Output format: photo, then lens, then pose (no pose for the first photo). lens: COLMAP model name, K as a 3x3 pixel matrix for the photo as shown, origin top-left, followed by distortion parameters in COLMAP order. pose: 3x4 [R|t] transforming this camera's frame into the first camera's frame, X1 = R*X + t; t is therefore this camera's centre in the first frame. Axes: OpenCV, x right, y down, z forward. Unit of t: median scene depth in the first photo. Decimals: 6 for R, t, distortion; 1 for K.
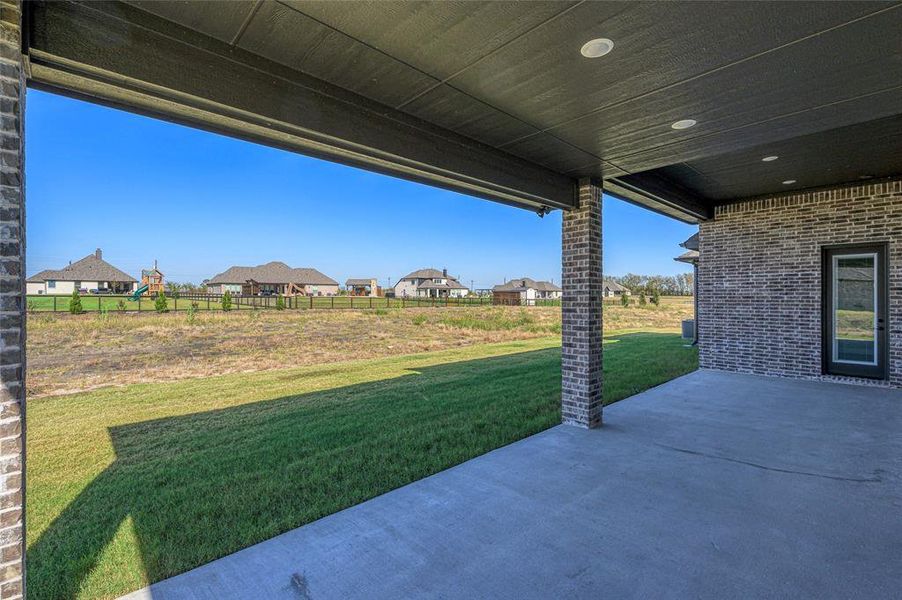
lens RADIAL K [[407.5, 0, 452.3], [0, 407.5, 298.0], [0, 0, 1]] dist [-0.000069, -0.000490]
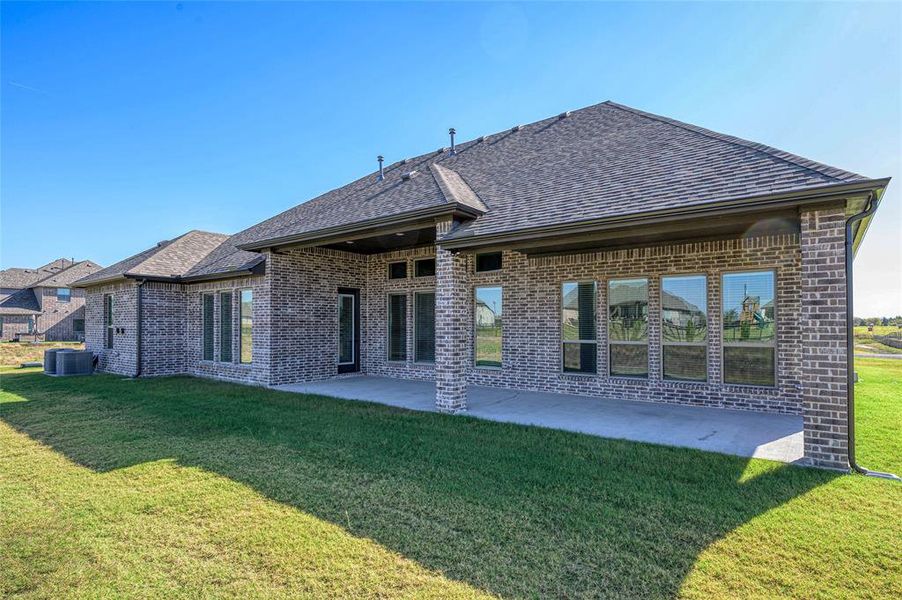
lens RADIAL K [[476.9, 0, 452.0], [0, 476.9, 320.8], [0, 0, 1]] dist [-0.000895, -0.000239]
pose [[-0.156438, 0.011133, 0.987625, -1.272987], [0.002959, 0.999937, -0.010803, 0.021984], [-0.987683, 0.001233, -0.156461, 1.265099]]
